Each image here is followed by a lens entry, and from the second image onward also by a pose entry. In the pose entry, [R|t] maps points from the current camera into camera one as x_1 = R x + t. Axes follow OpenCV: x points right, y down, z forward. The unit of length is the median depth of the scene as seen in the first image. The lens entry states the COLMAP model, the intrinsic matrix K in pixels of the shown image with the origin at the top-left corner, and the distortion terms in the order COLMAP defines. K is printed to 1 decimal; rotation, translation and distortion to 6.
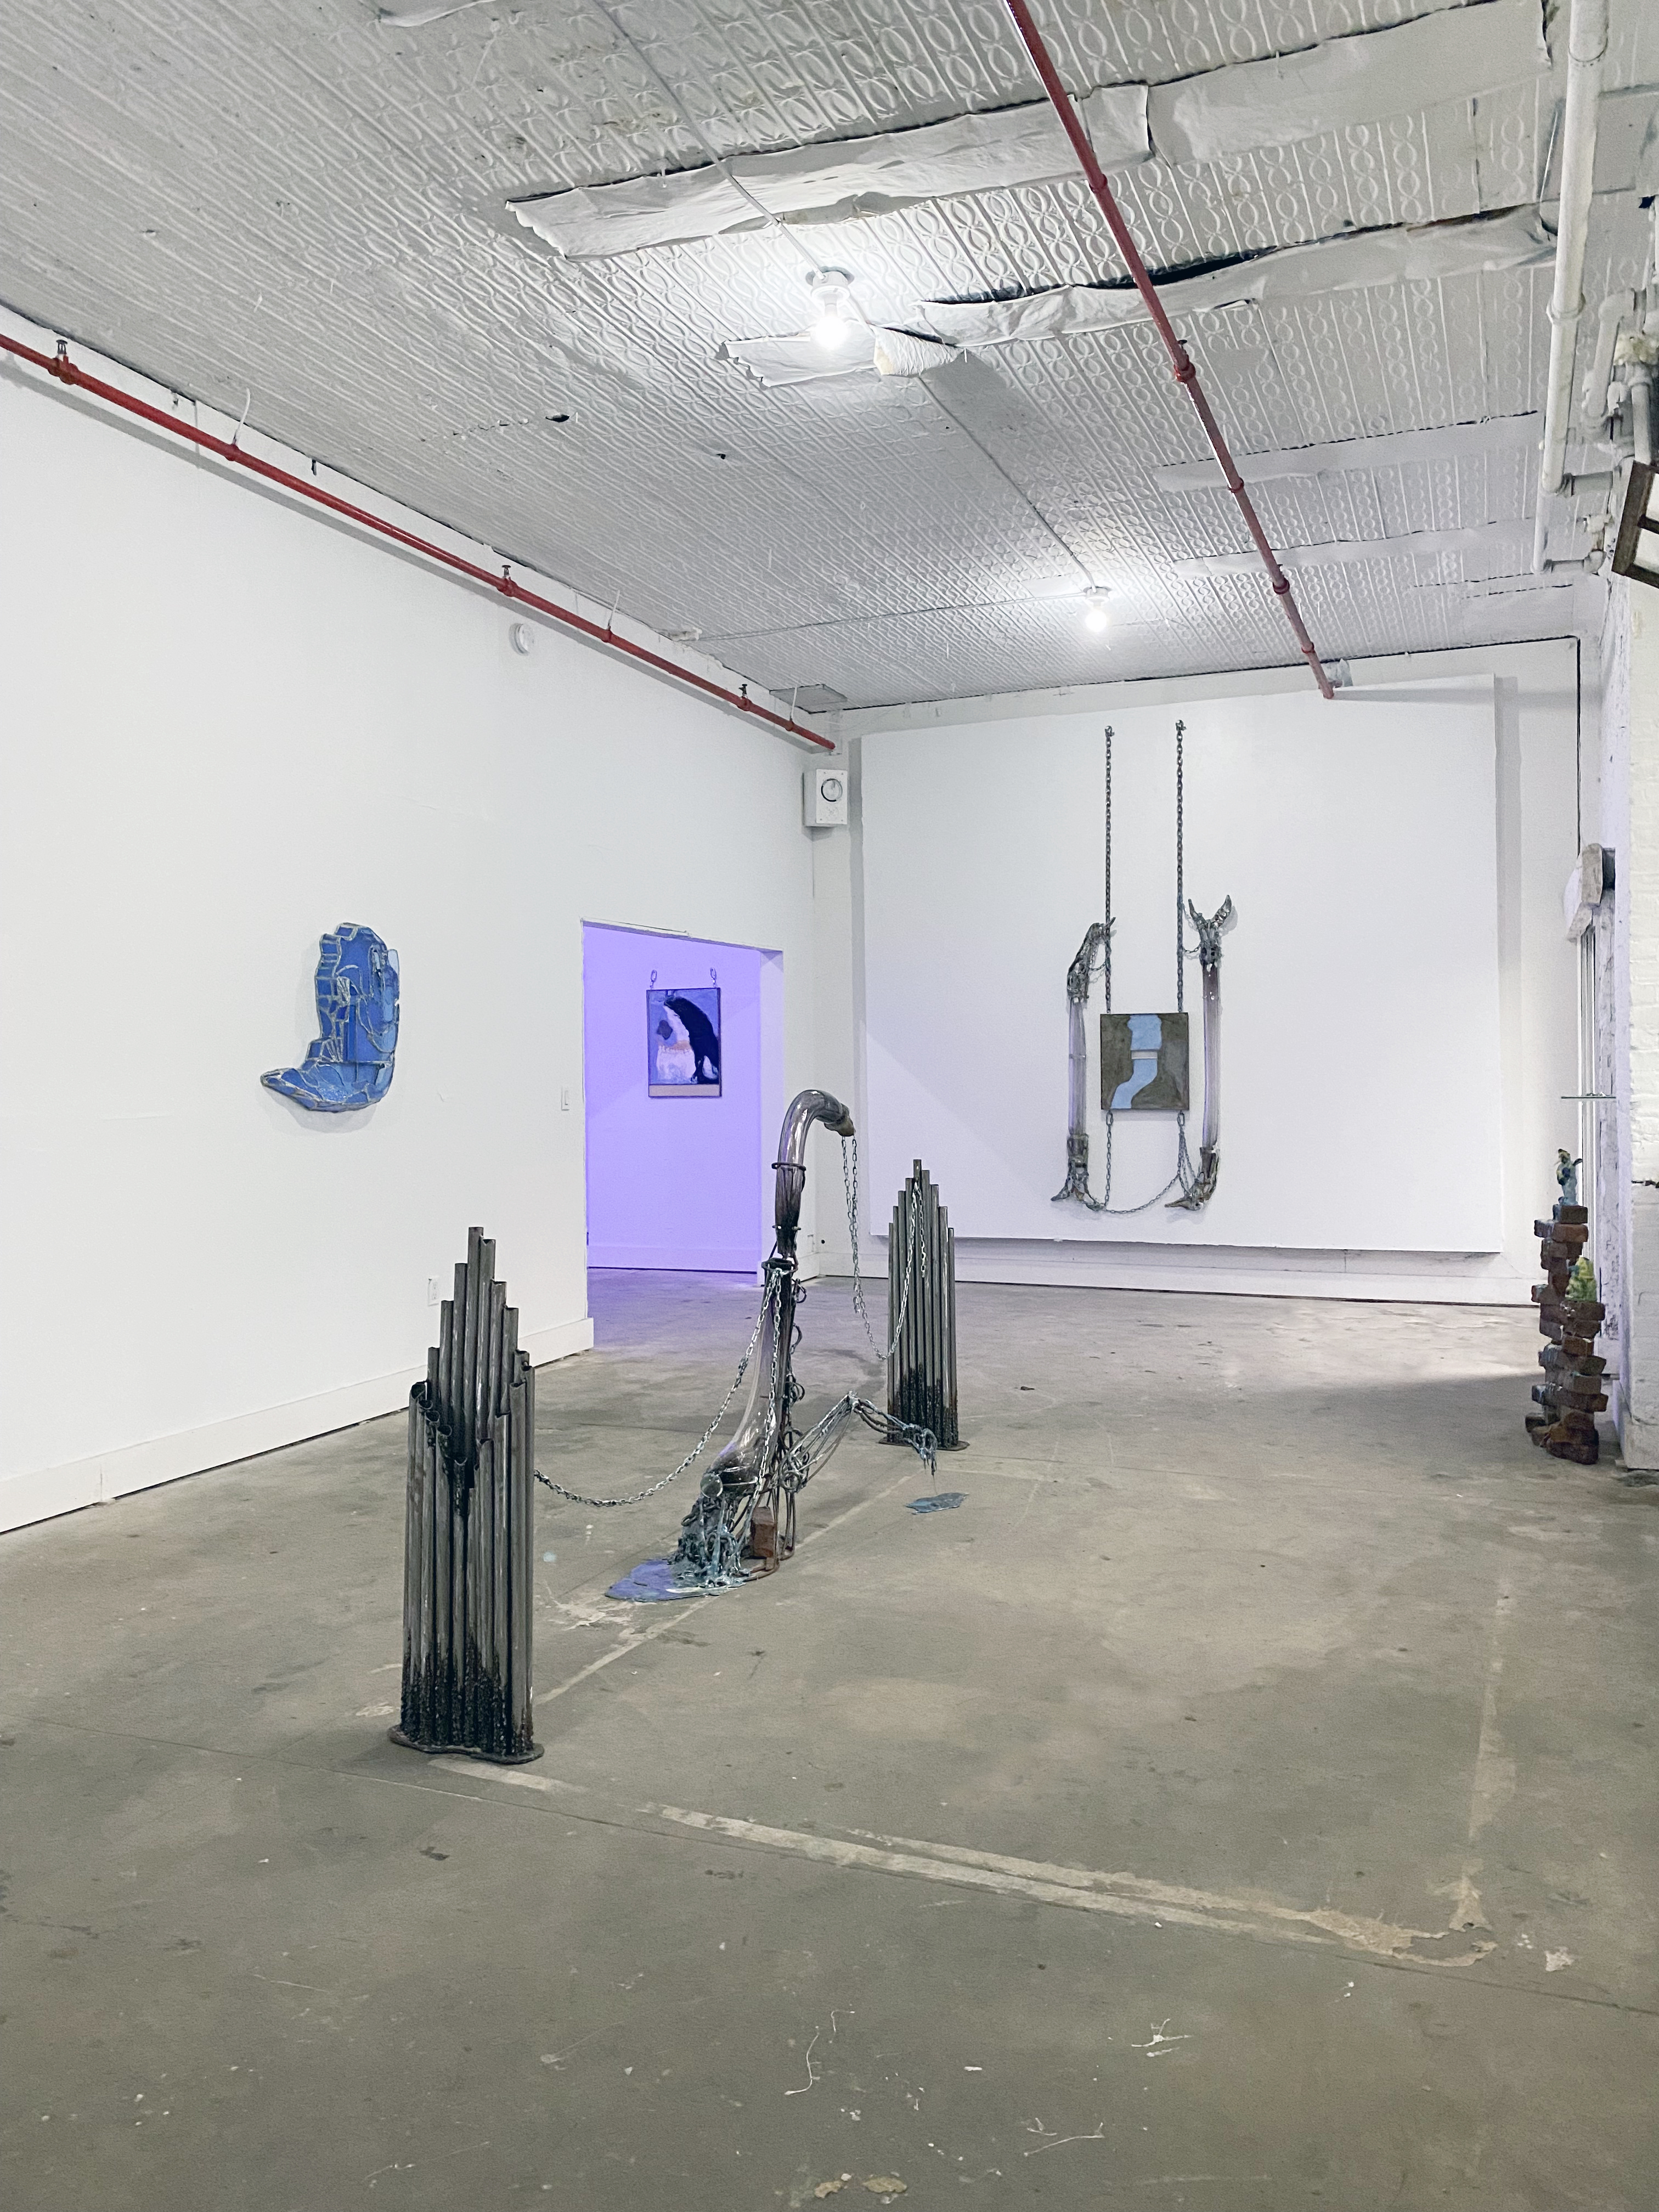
lens RADIAL K [[1684.8, 0, 816.6], [0, 1684.8, 1092.7], [0, 0, 1]] dist [0.071479, 0.000517]
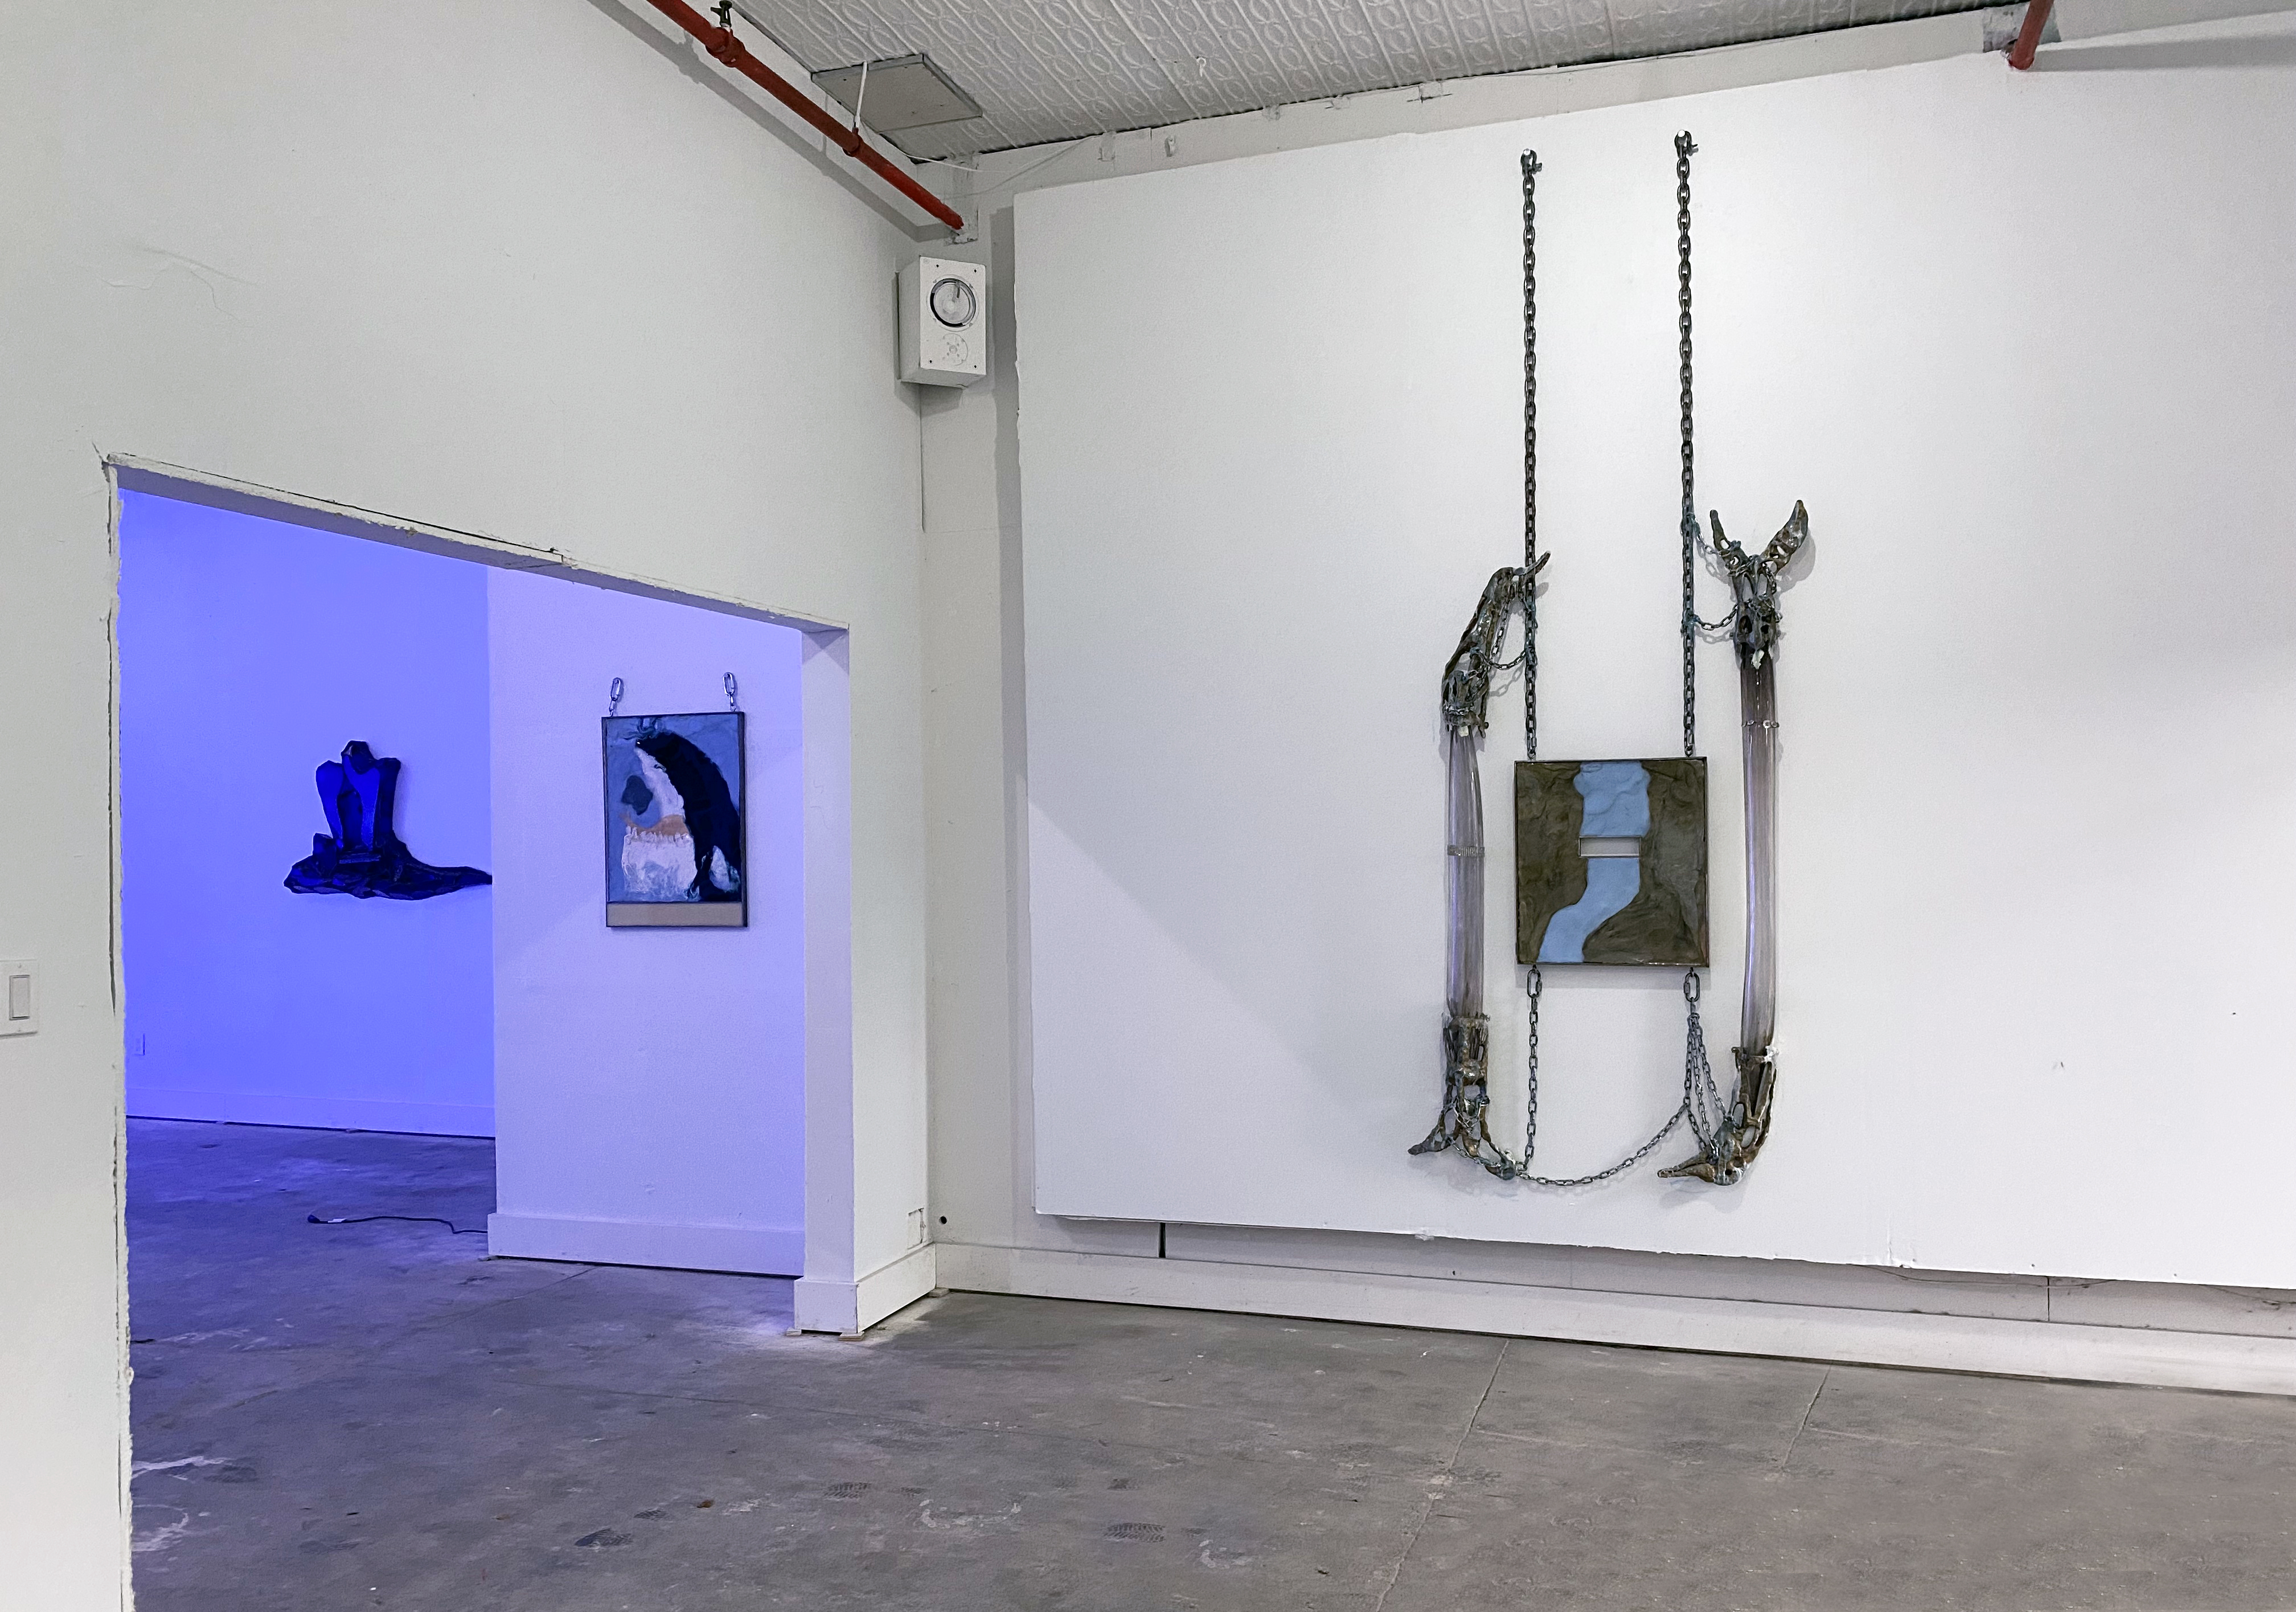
lens RADIAL K [[1761.8, 0, 1151.1], [0, 1761.8, 815.6], [0, 0, 1]] dist [-0.005406, -0.000534]
pose [[0.998455, 0.000724, 0.055567, 0.039635], [0.000959, 0.999542, -0.030256, -0.016583], [-0.055564, 0.030263, 0.997996, 0.515878]]
